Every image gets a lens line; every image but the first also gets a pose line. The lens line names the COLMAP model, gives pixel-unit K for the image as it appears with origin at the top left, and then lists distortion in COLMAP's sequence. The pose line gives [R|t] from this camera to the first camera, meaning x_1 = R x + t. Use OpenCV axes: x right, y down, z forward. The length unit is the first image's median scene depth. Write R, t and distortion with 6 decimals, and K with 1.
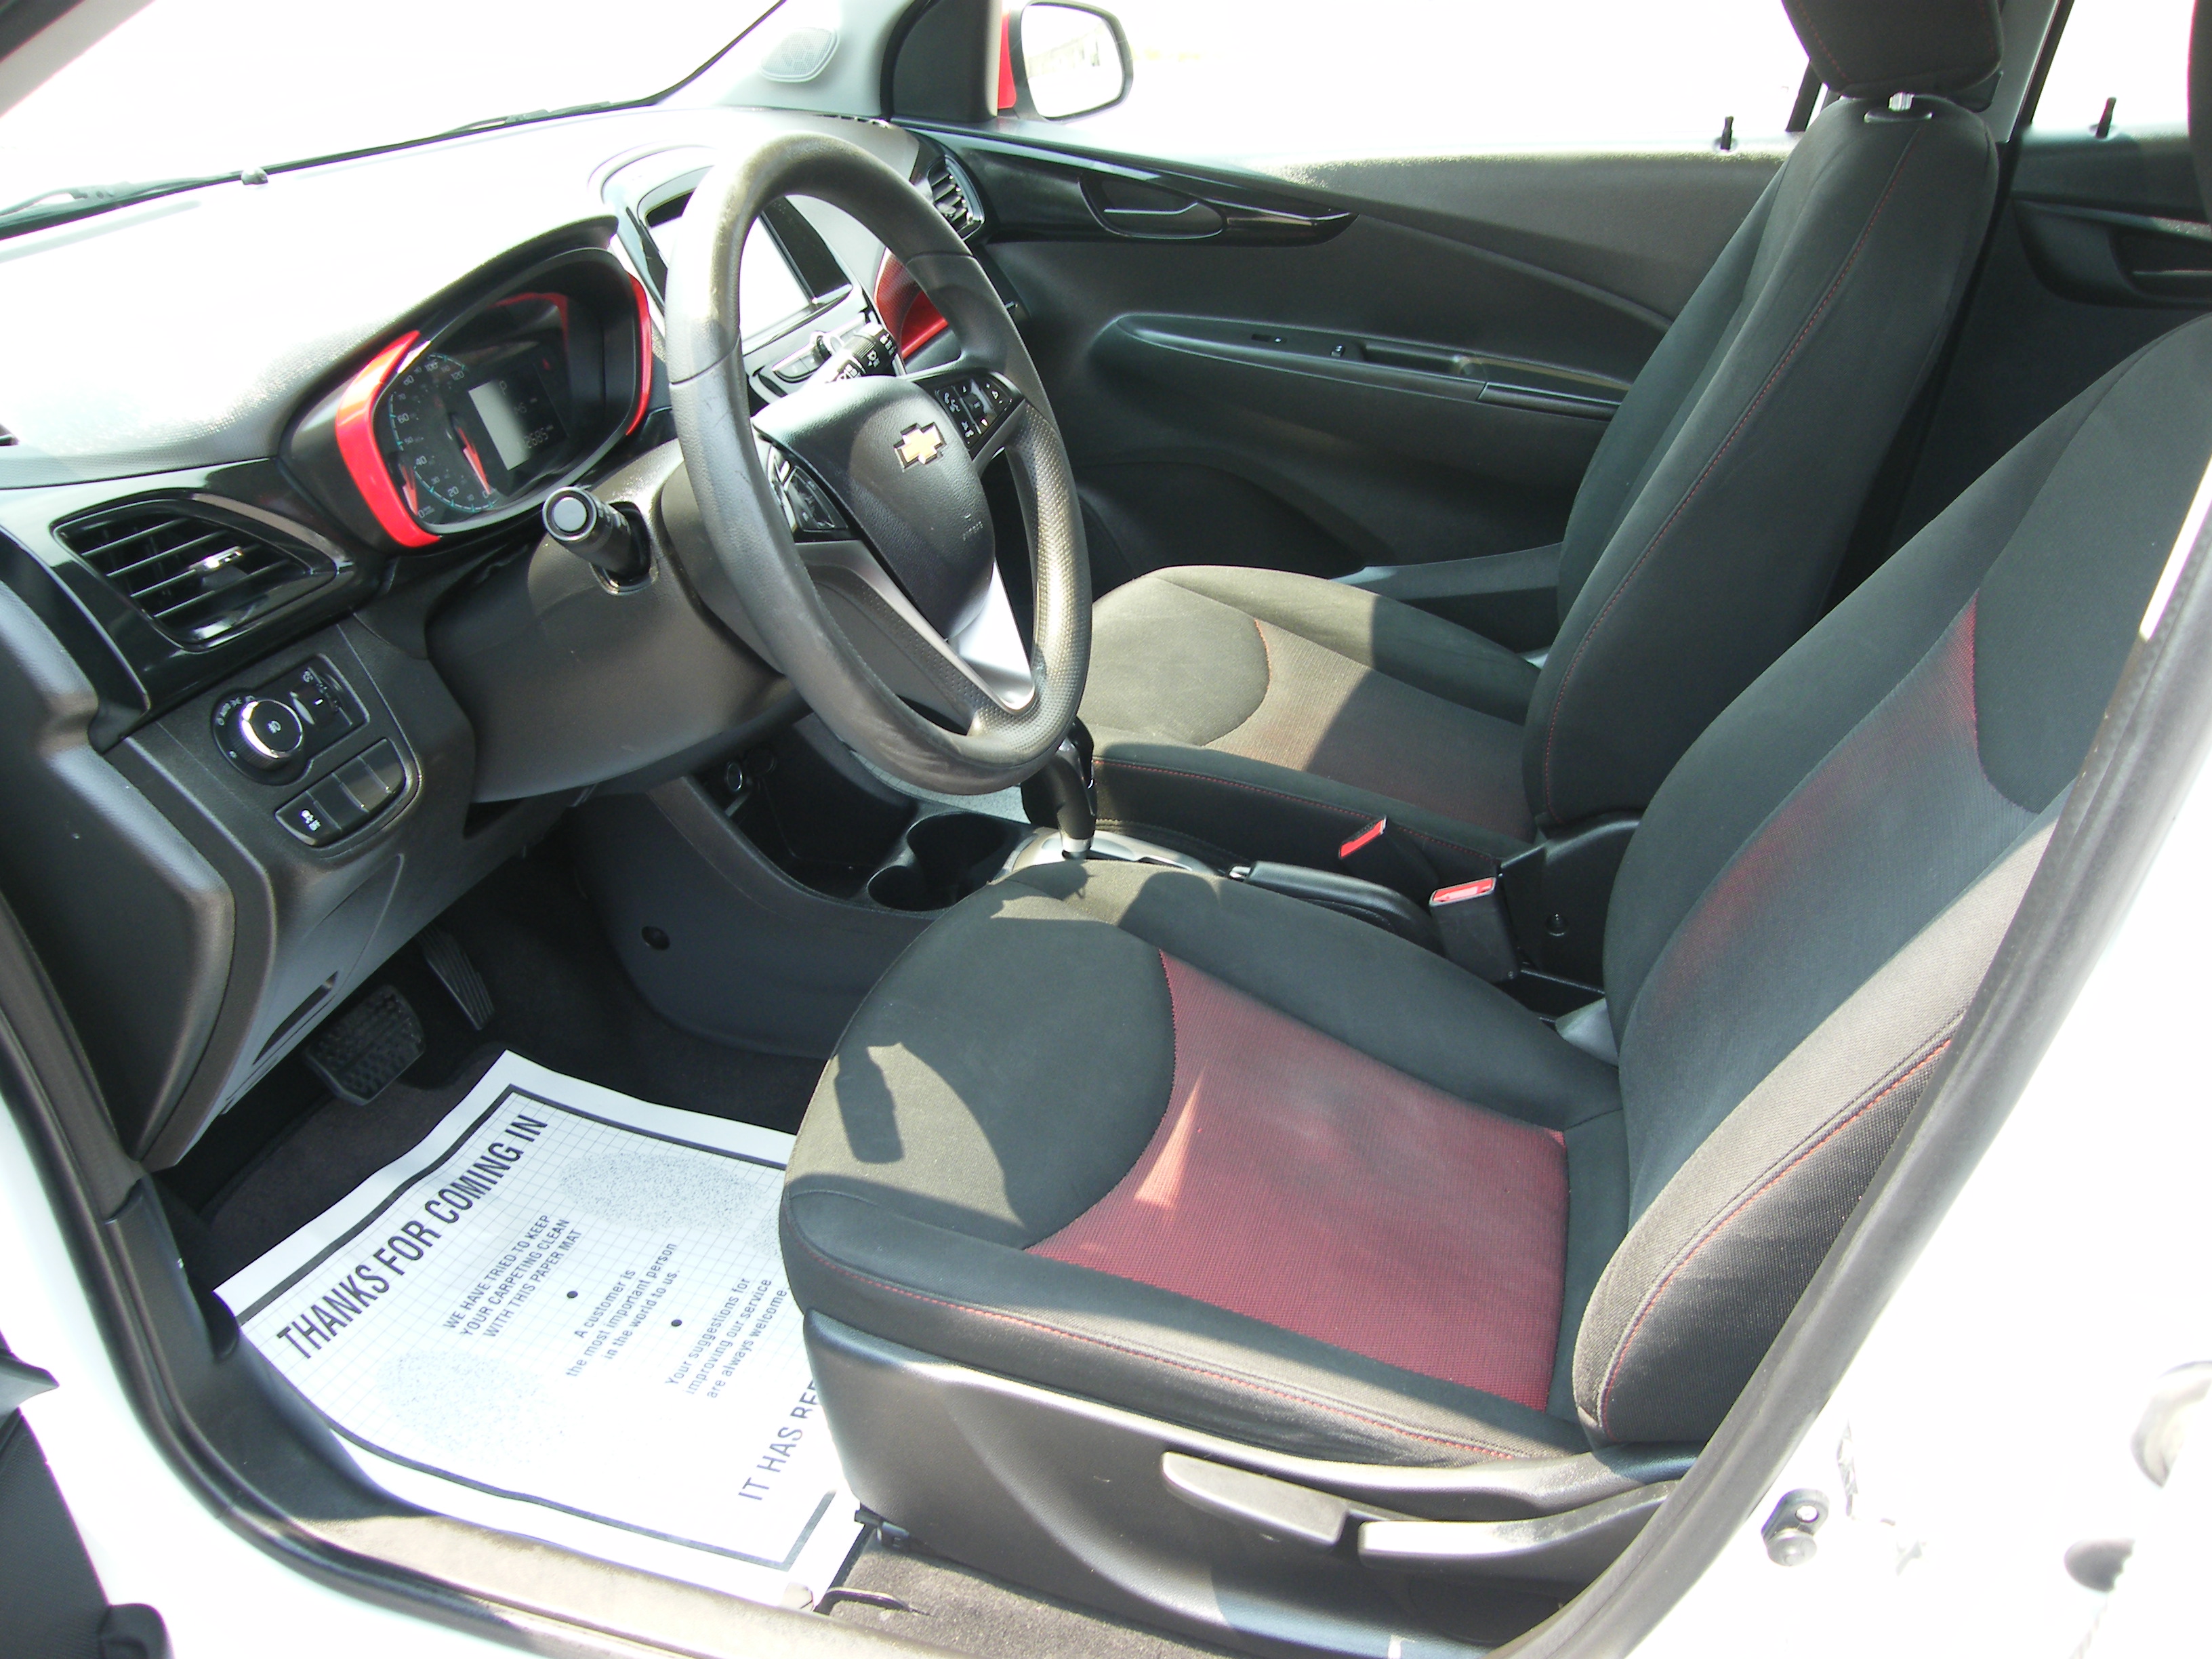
lens RADIAL K [[1749.4, 0, 1104.8], [0, 1749.4, 852.0], [0, 0, 1]] dist [-0.146814, 0.115168]
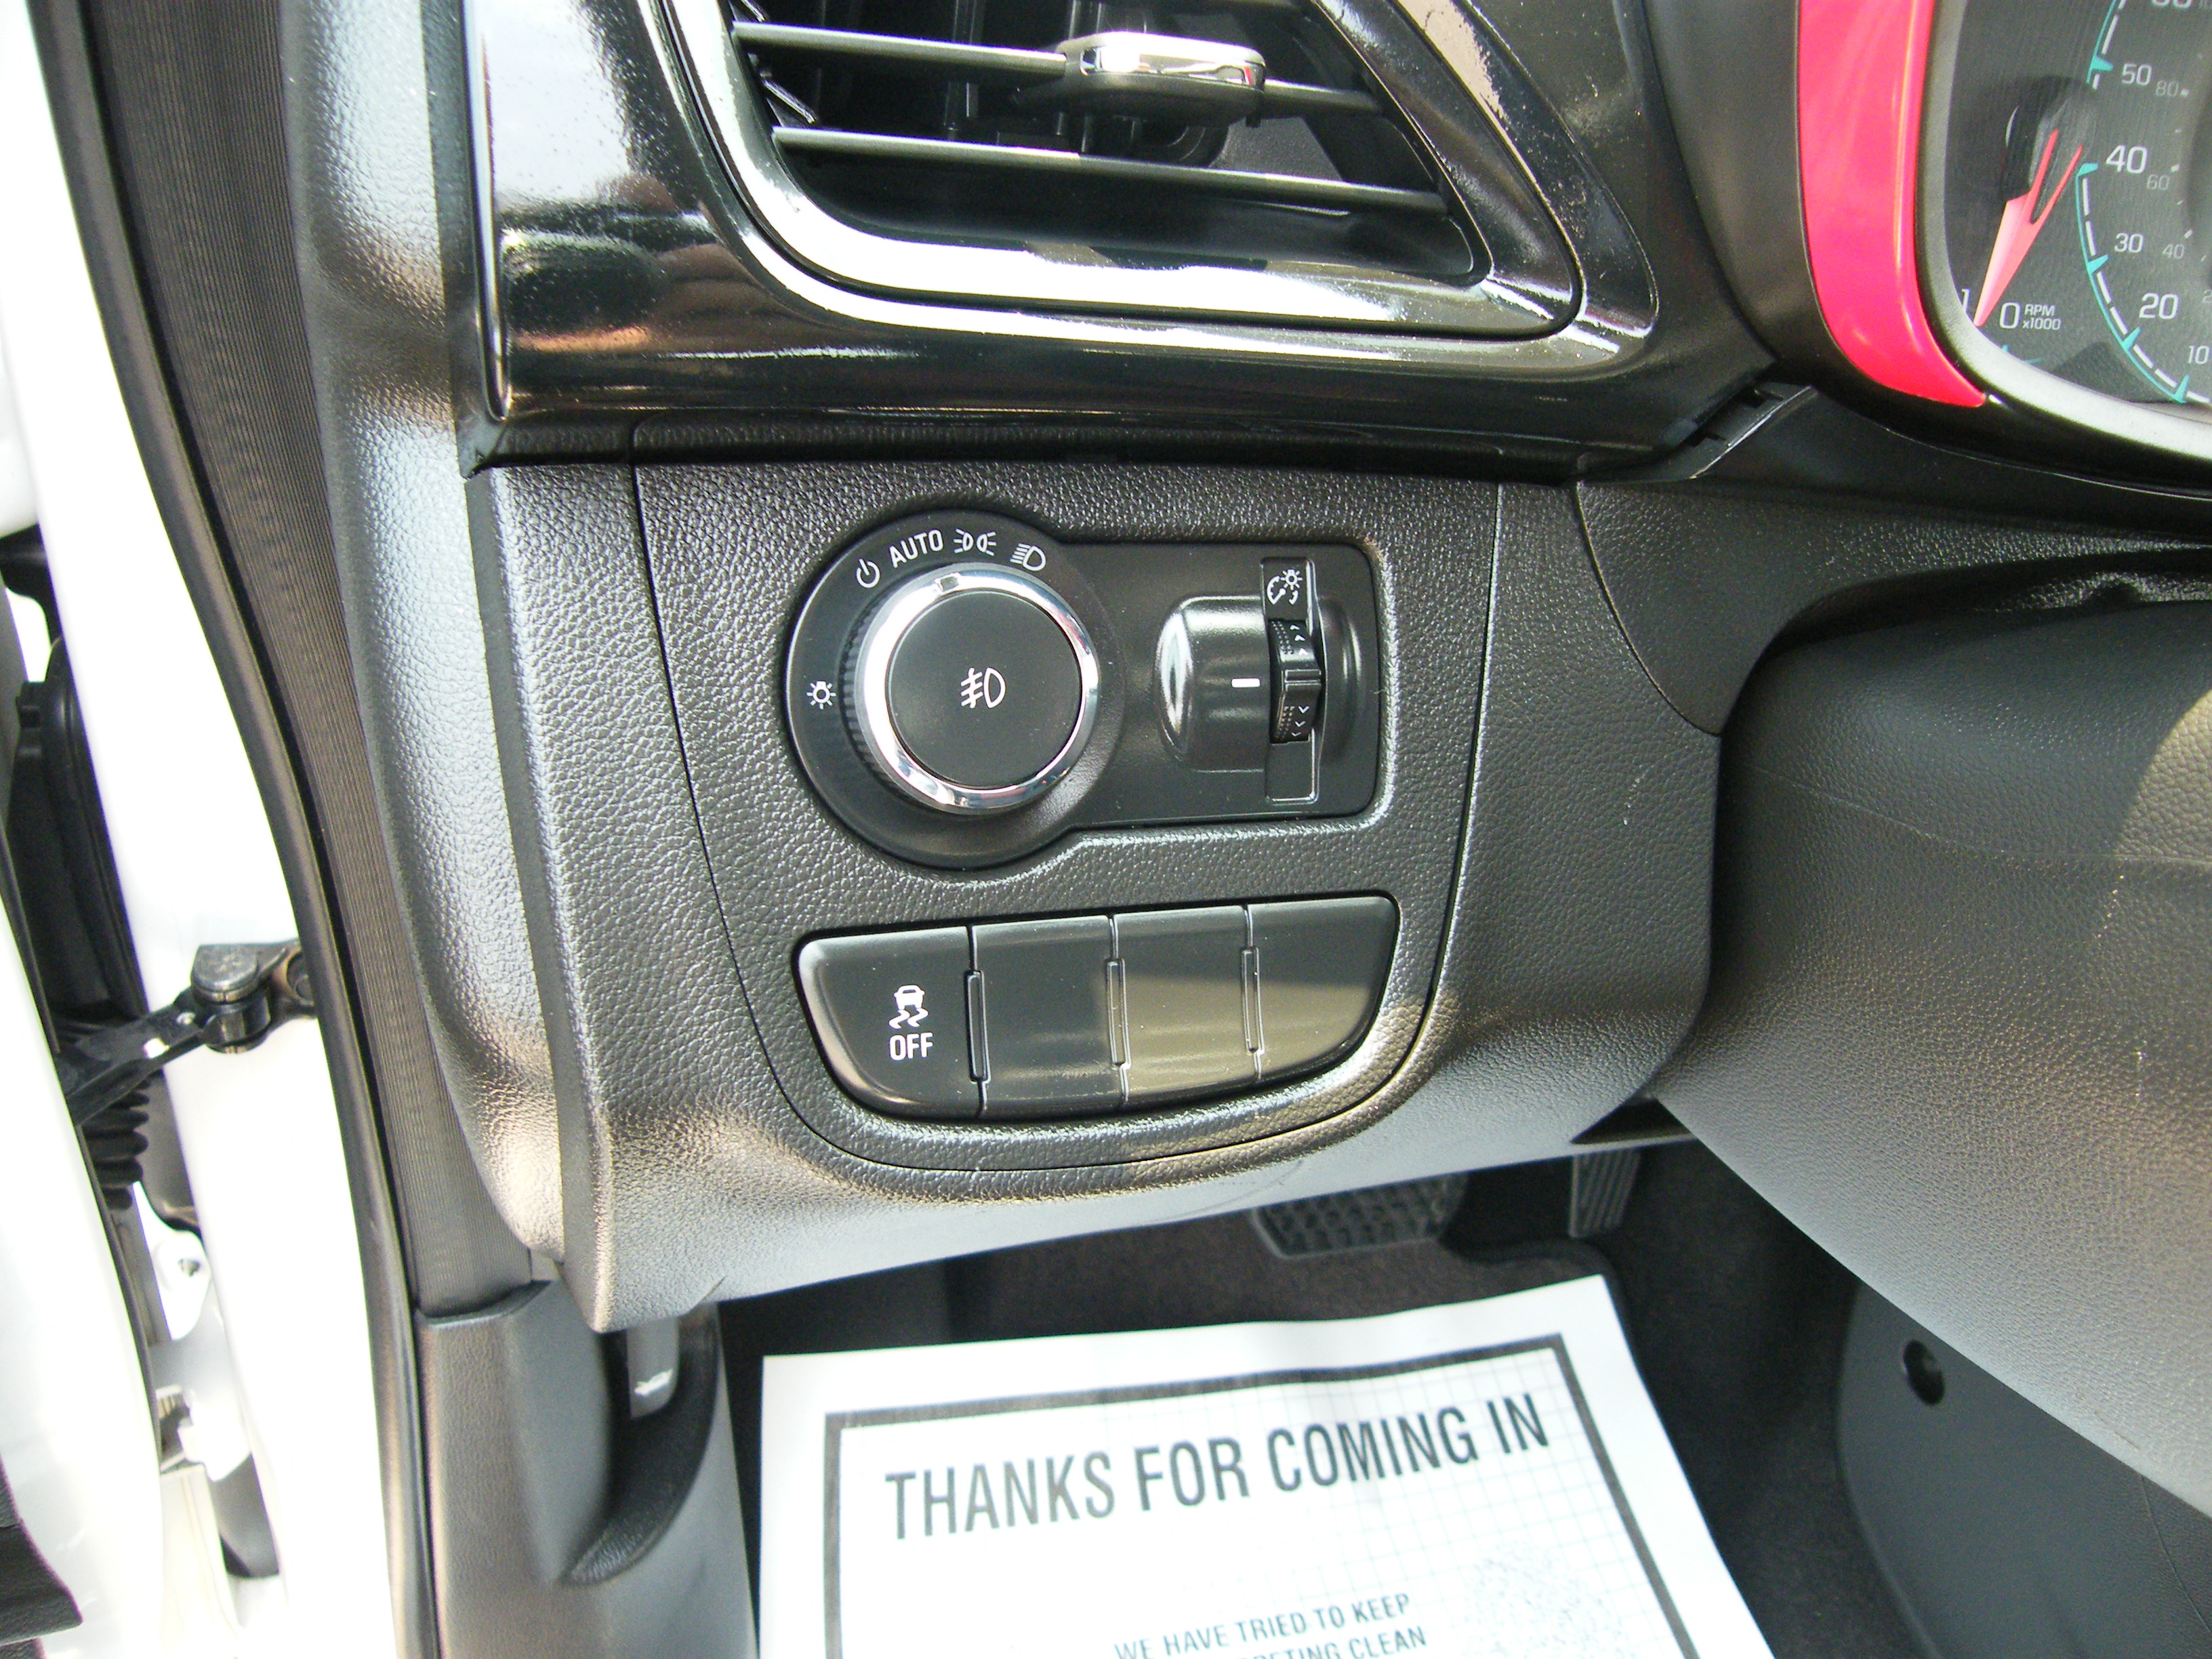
lens RADIAL K [[1749.4, 0, 1100.9], [0, 1749.4, 829.0], [0, 0, 1]] dist [-0.146814, 0.115168]
pose [[0.515283, 0.576811, -0.633855, -0.192746], [-0.530950, 0.795426, 0.292214, -0.100977], [0.672738, 0.185972, 0.716127, 0.550598]]
